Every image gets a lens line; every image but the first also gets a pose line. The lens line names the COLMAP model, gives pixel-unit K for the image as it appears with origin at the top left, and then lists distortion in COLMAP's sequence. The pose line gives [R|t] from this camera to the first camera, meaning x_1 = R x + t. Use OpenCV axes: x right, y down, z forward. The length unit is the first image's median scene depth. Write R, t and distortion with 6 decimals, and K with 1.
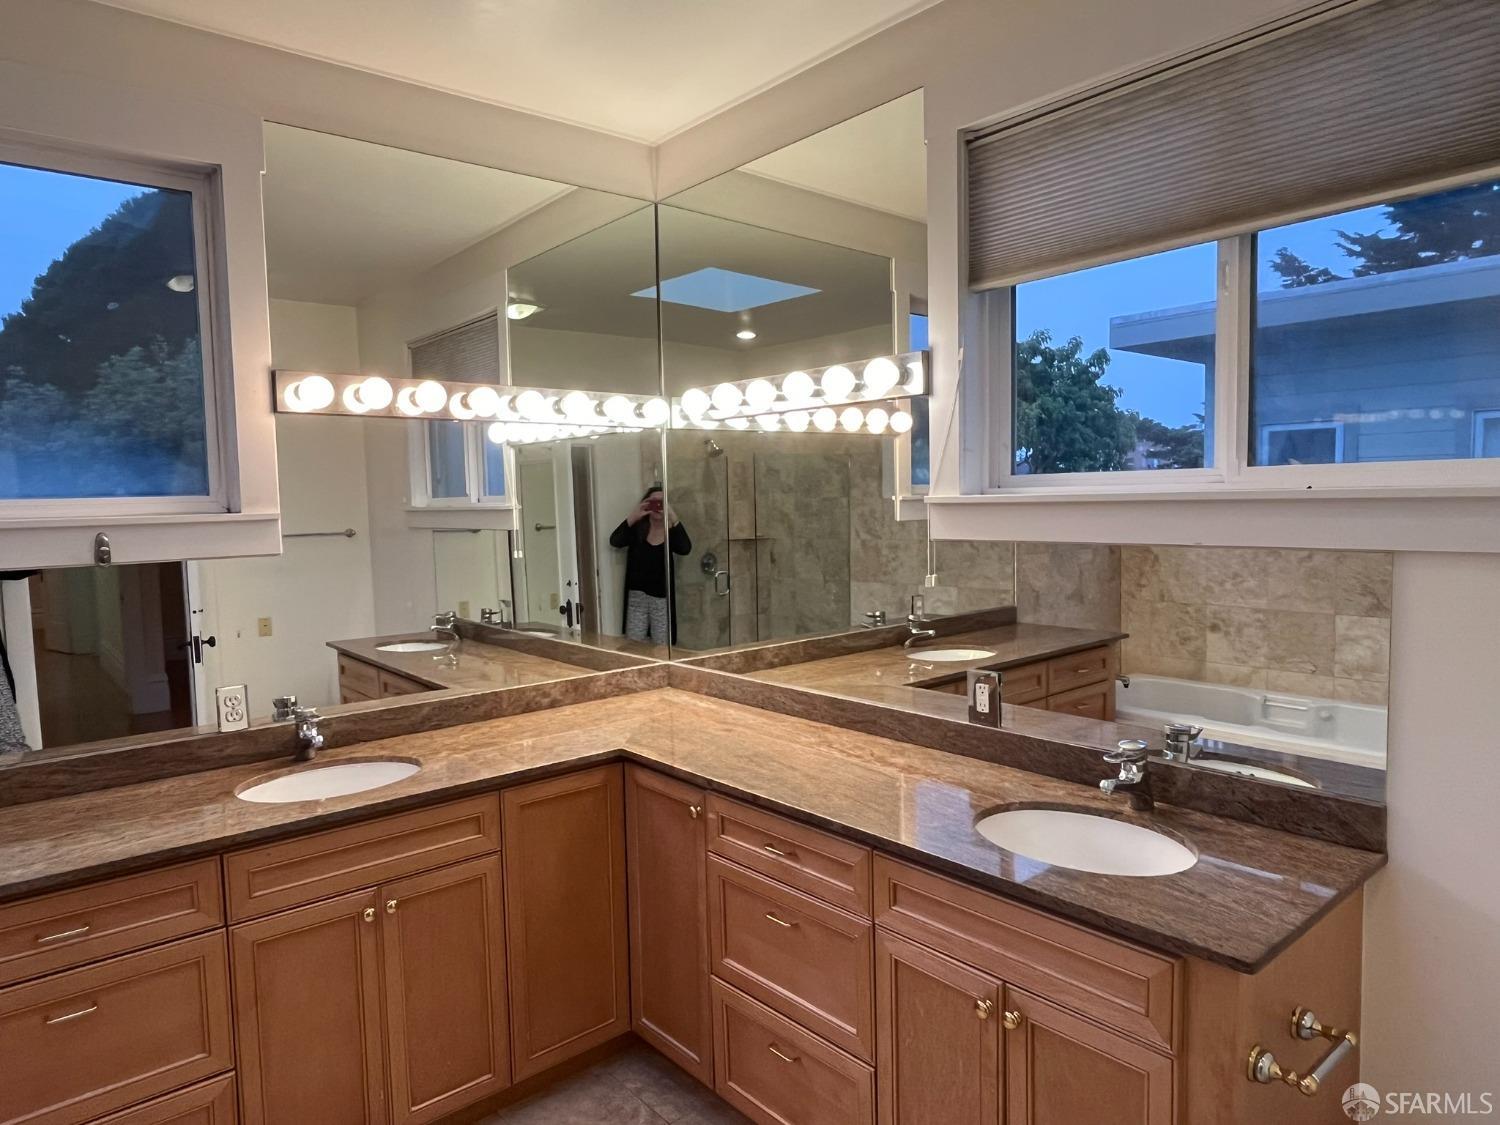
lens RADIAL K [[945.6, 0, 750.0], [0, 945.6, 562.5], [0, 0, 1]] dist [-0.003332, -0.000597]
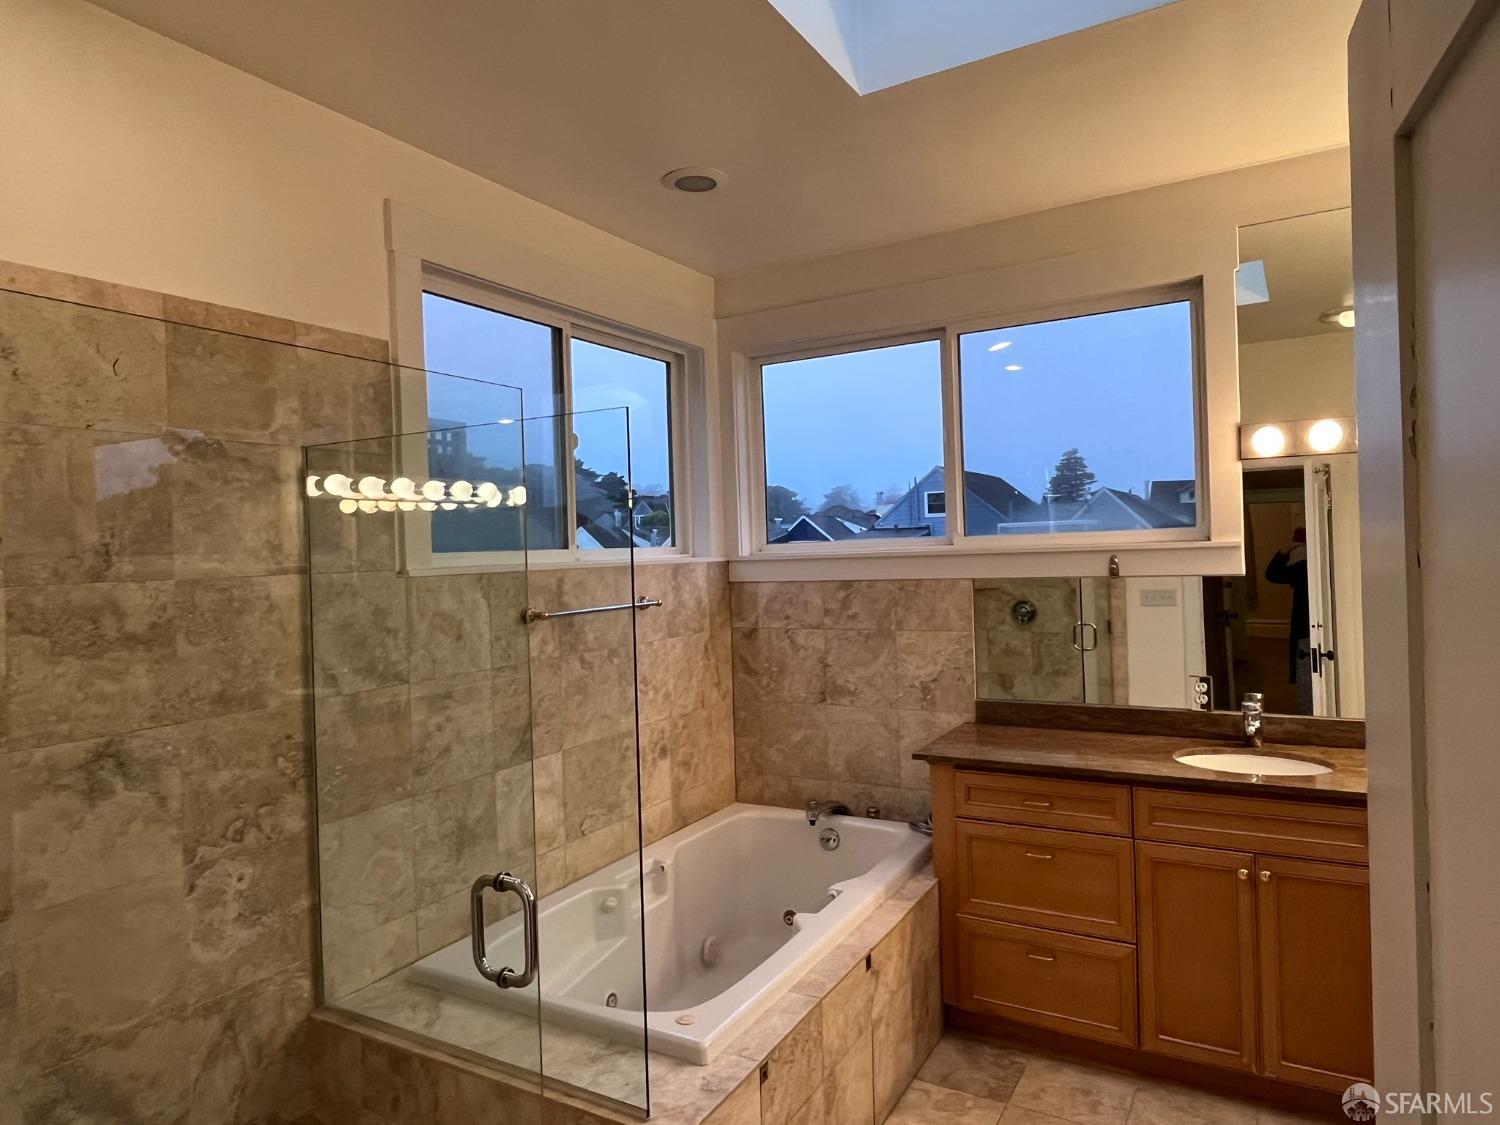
lens RADIAL K [[945.6, 0, 750.0], [0, 945.6, 562.5], [0, 0, 1]] dist [-0.003332, -0.000597]
pose [[0.340898, 0.022439, -0.939833, 0.500936], [-0.043089, 0.999037, 0.008223, -0.008065], [0.939112, 0.037693, 0.341536, -0.021524]]
